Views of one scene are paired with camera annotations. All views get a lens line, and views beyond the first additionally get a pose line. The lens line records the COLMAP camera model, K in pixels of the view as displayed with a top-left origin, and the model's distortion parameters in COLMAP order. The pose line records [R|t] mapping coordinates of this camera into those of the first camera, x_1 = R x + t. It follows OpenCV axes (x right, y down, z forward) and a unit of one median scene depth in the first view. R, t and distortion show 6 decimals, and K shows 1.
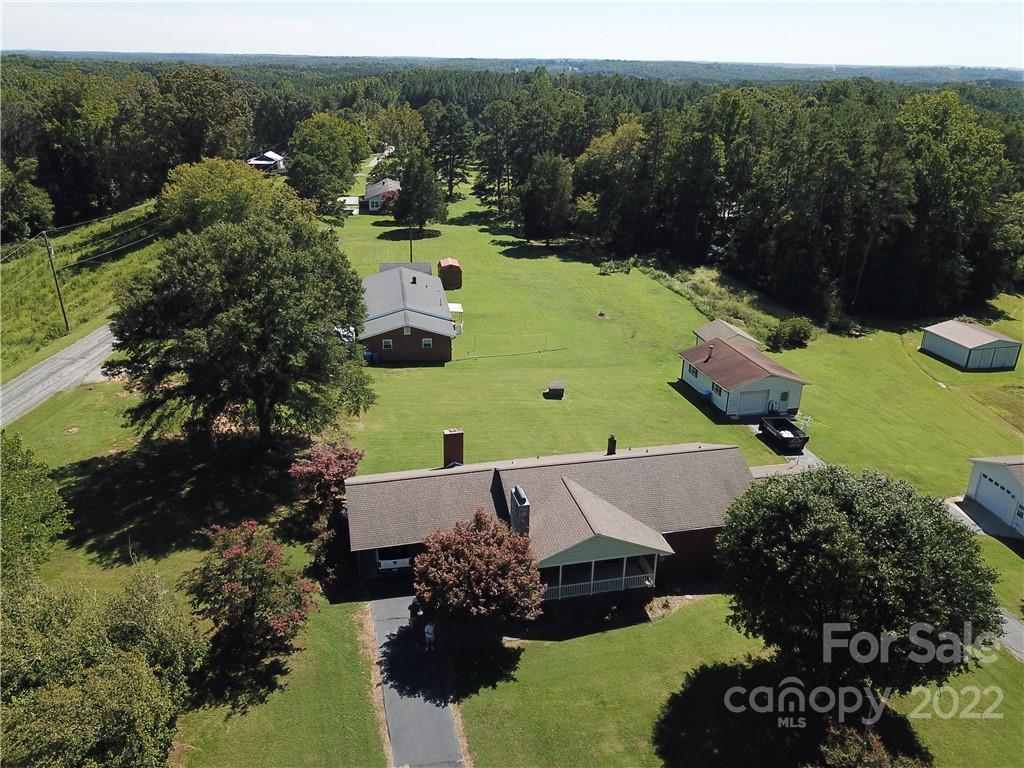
lens RADIAL K [[775.1, 0, 510.2], [0, 775.1, 384.7], [0, 0, 1]] dist [0.001612, -0.003315]
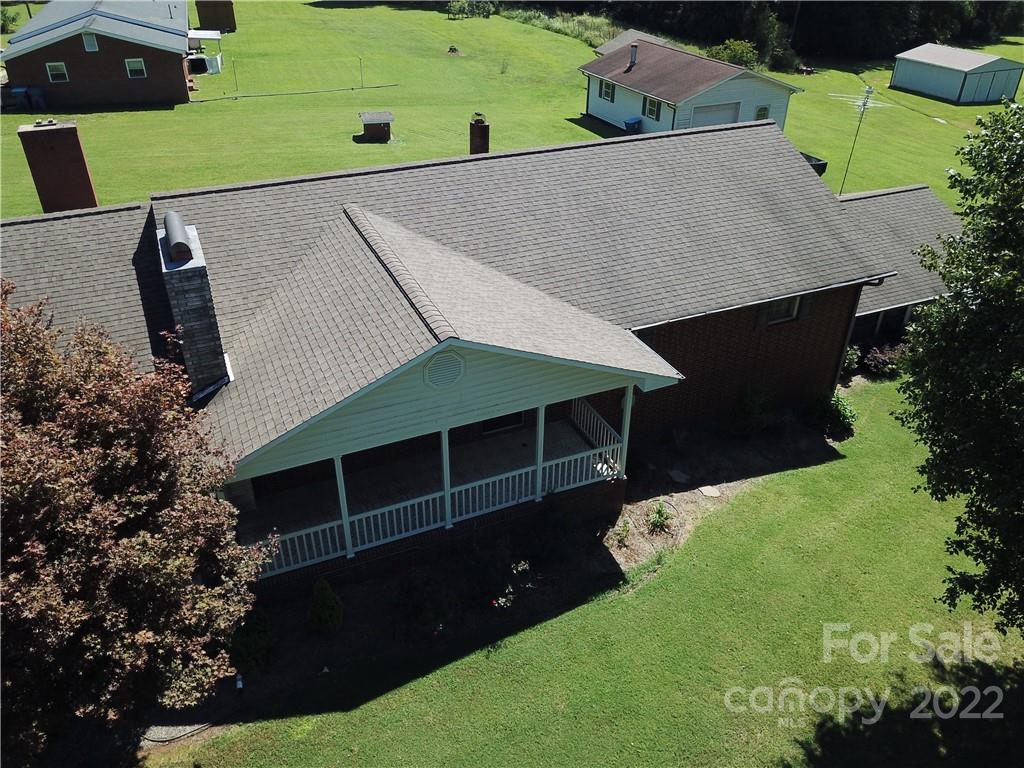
lens RADIAL K [[775.1, 0, 513.4], [0, 775.1, 385.2], [0, 0, 1]] dist [0.001612, -0.003315]
pose [[0.982848, -0.105410, 0.151325, 0.083398], [0.076179, 0.979325, 0.187400, 0.142900], [-0.167950, -0.172658, 0.970557, 0.647235]]
